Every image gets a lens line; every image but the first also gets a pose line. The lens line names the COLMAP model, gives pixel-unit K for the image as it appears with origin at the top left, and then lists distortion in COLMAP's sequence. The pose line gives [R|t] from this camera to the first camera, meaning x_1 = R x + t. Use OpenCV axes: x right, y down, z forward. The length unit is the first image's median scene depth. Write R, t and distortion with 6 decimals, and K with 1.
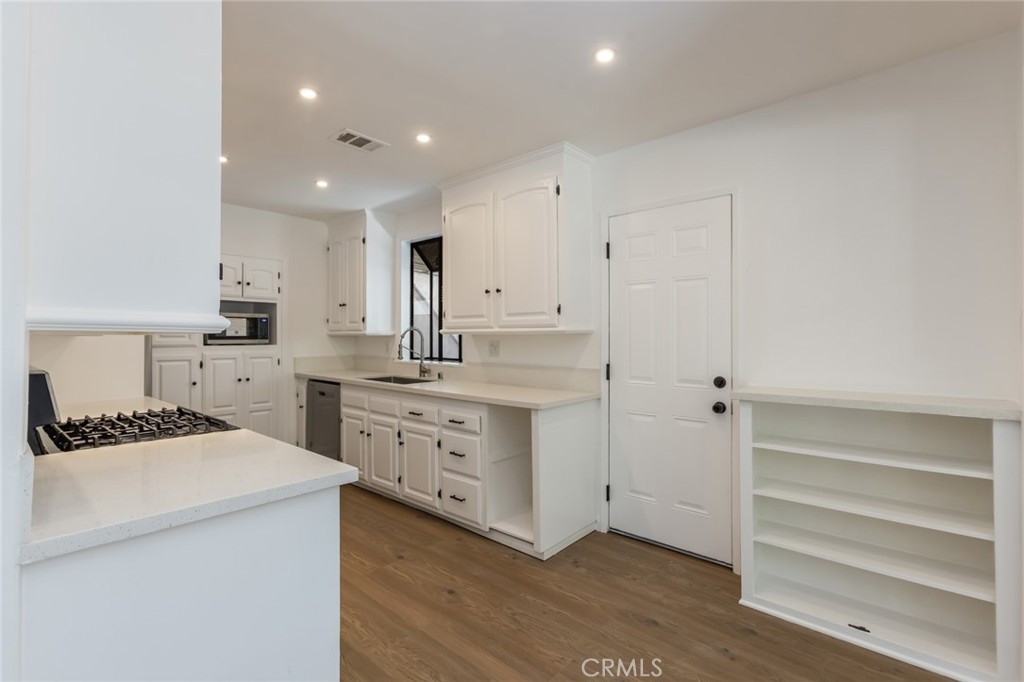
lens RADIAL K [[464.7, 0, 519.3], [0, 464.7, 342.1], [0, 0, 1]] dist [-0.015867, 0.014893]
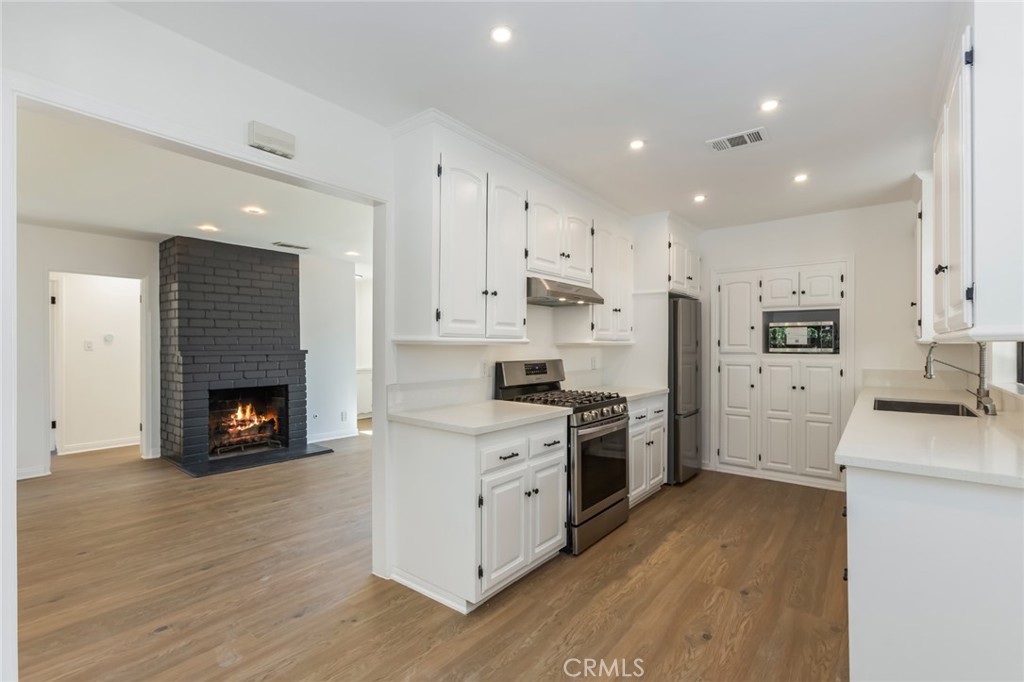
lens RADIAL K [[476.9, 0, 510.9], [0, 476.9, 345.6], [0, 0, 1]] dist [-0.017729, 0.015379]
pose [[0.025005, 0.000610, -0.999687, 0.420806], [-0.015934, 0.999873, 0.000212, -0.000899], [0.999560, 0.015924, 0.025012, 0.344538]]
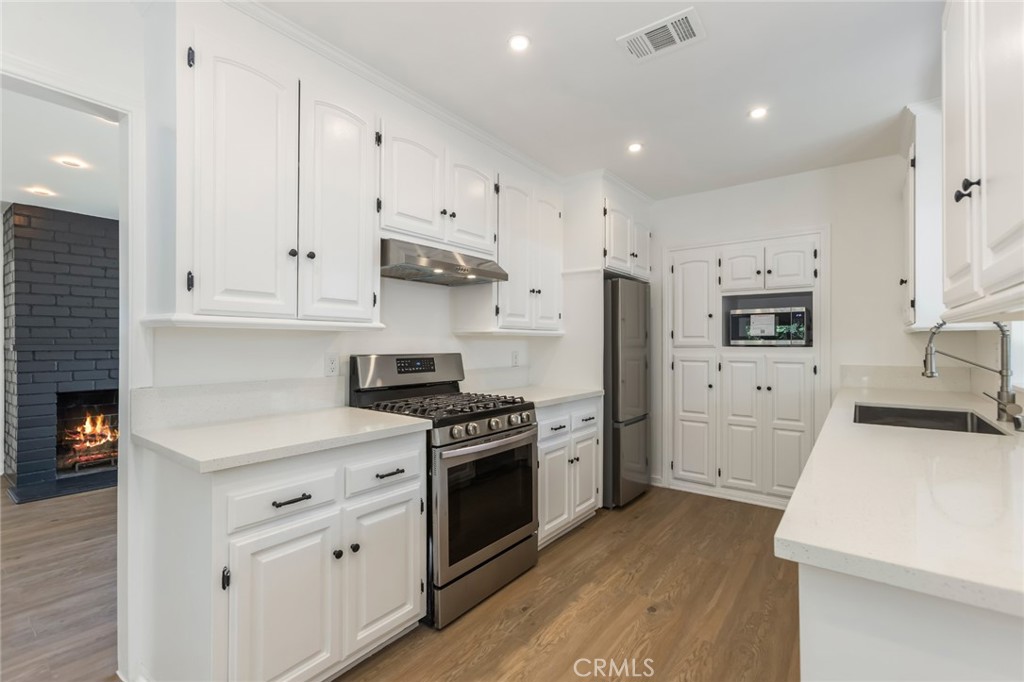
lens RADIAL K [[464.7, 0, 519.3], [0, 464.7, 342.1], [0, 0, 1]] dist [-0.015867, 0.014893]
pose [[0.051324, -0.004722, -0.998671, 0.208103], [-0.015149, 0.999870, -0.005506, 0.009865], [0.998567, 0.015412, 0.051246, 0.516637]]
